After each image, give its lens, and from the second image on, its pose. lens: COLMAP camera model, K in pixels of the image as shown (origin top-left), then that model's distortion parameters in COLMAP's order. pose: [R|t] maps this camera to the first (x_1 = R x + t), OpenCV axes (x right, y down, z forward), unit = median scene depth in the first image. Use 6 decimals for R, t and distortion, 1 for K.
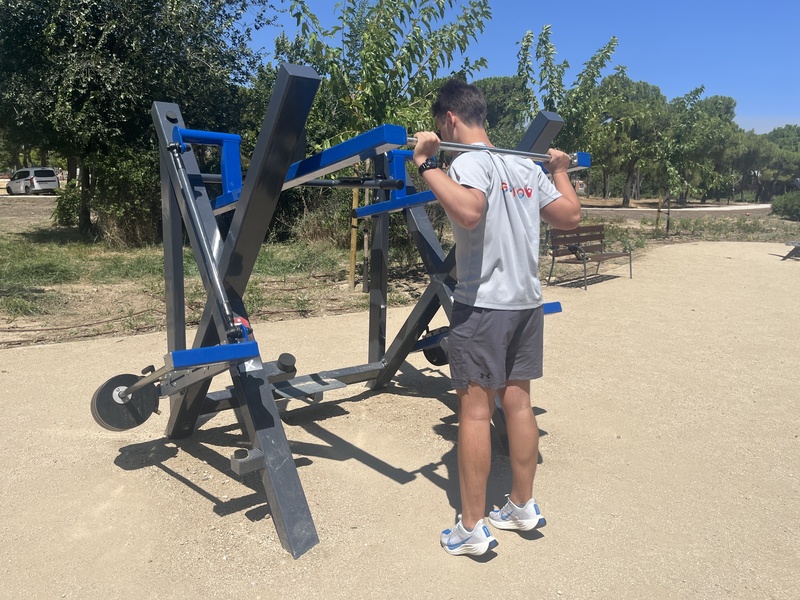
lens RADIAL K [[612.5, 0, 400.0], [0, 612.5, 300.0], [0, 0, 1]] dist [0.007783, -0.003851]
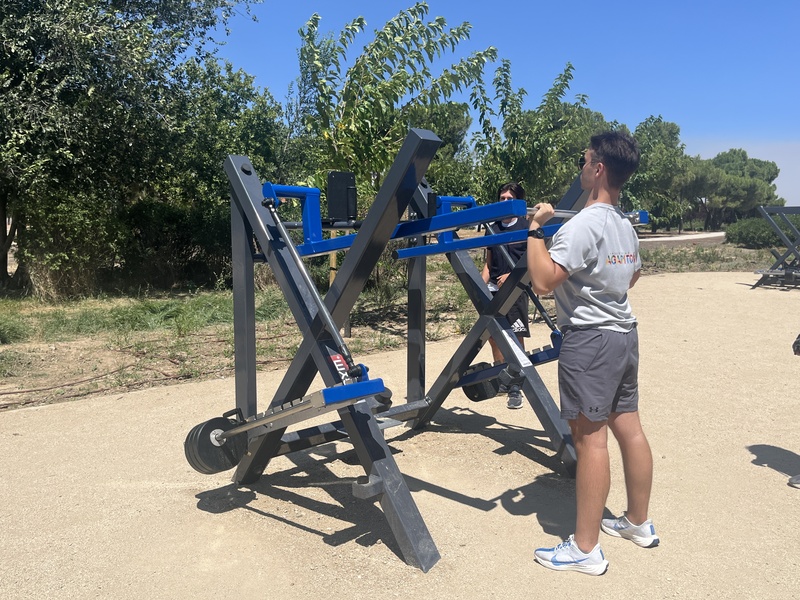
lens RADIAL K [[693.4, 0, 400.0], [0, 693.4, 300.0], [0, 0, 1]] dist [0.011277, 0.014015]
pose [[0.993469, -0.037943, 0.107607, -0.139690], [0.045584, 0.996543, -0.069457, 0.010677], [-0.104600, 0.073909, 0.991764, -0.105474]]
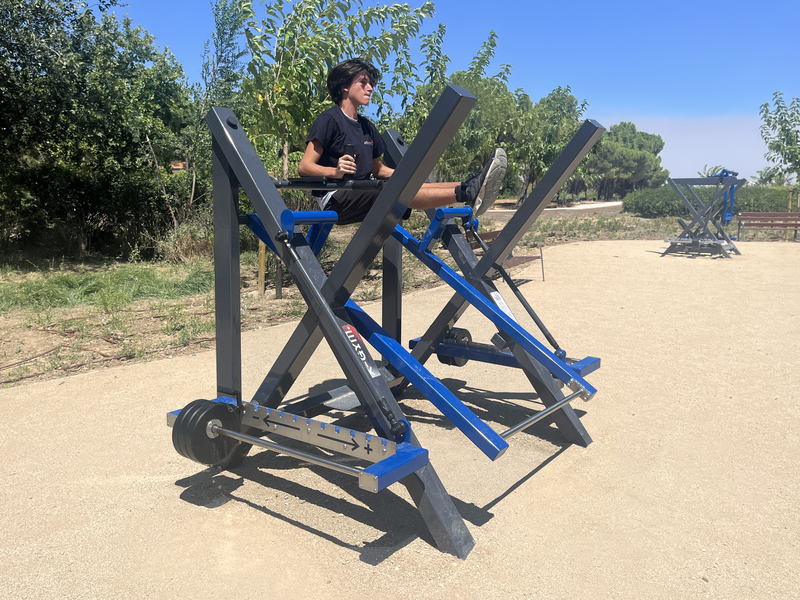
lens RADIAL K [[693.4, 0, 400.0], [0, 693.4, 300.0], [0, 0, 1]] dist [0.011277, 0.014015]
pose [[0.968144, -0.058330, 0.243505, -0.227993], [0.064372, 0.997782, -0.016924, -0.001756], [-0.241978, 0.032059, 0.969752, -0.055565]]
